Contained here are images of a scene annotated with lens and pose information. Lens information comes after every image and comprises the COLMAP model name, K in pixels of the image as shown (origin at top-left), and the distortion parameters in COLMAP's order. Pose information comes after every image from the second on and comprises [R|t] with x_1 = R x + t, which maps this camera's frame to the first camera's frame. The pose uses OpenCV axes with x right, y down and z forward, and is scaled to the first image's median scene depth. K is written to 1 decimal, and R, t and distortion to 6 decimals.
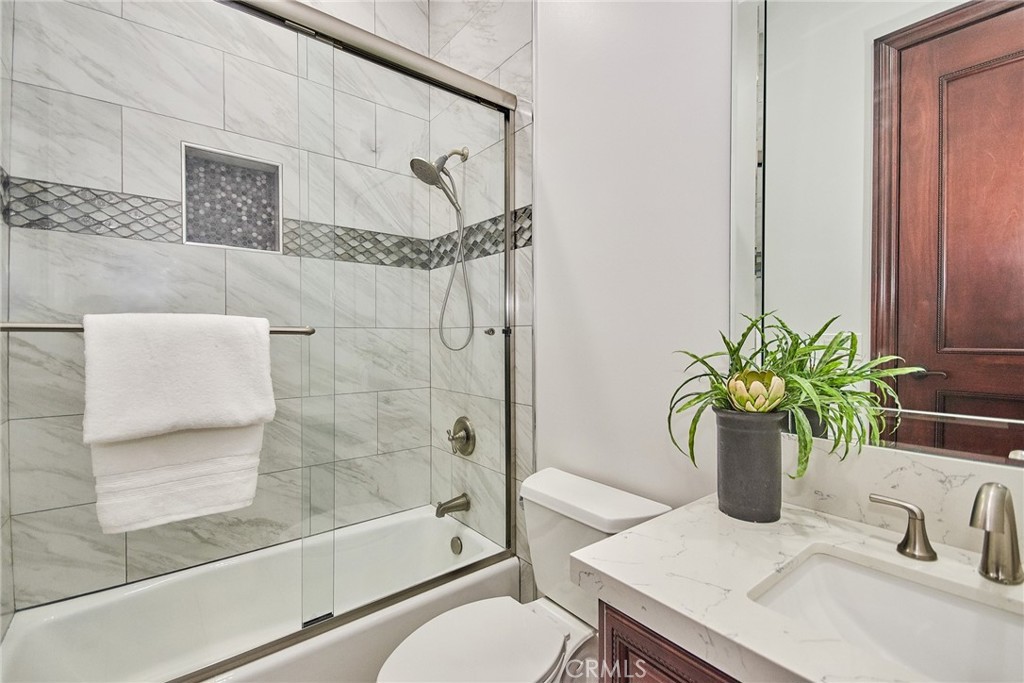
lens RADIAL K [[453.4, 0, 516.4], [0, 453.4, 345.3], [0, 0, 1]] dist [0.003989, 0.000100]
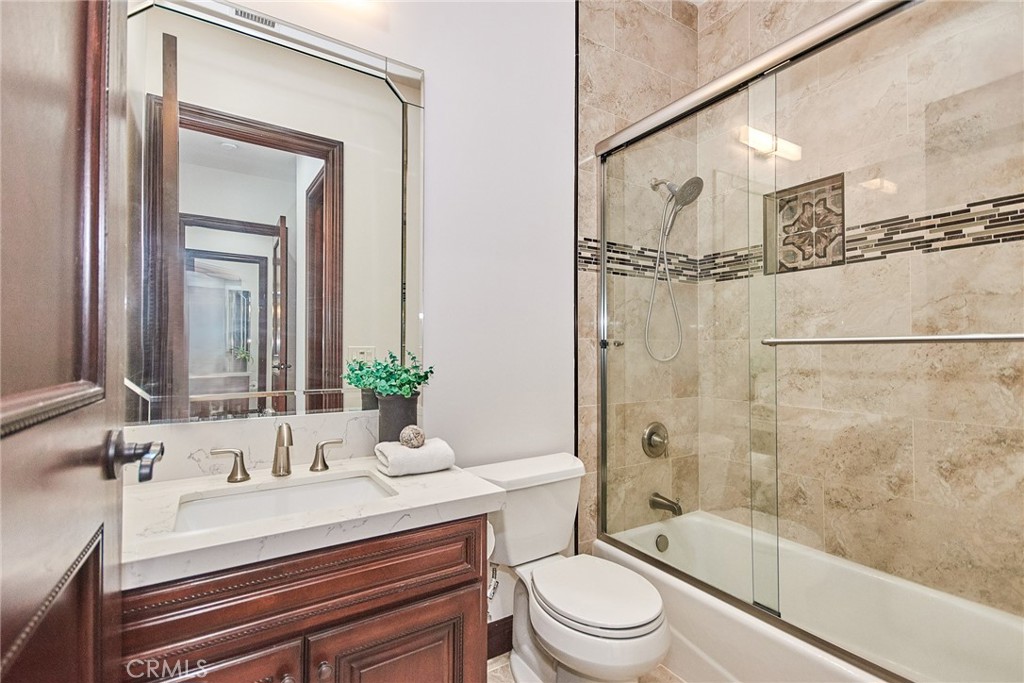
lens RADIAL K [[453.4, 0, 516.4], [0, 453.4, 345.3], [0, 0, 1]] dist [0.003989, 0.000100]
pose [[-0.113159, -0.008493, -0.993541, 0.706905], [-0.015225, 0.999861, -0.006813, -0.006956], [0.993460, 0.014356, -0.113272, 0.517833]]
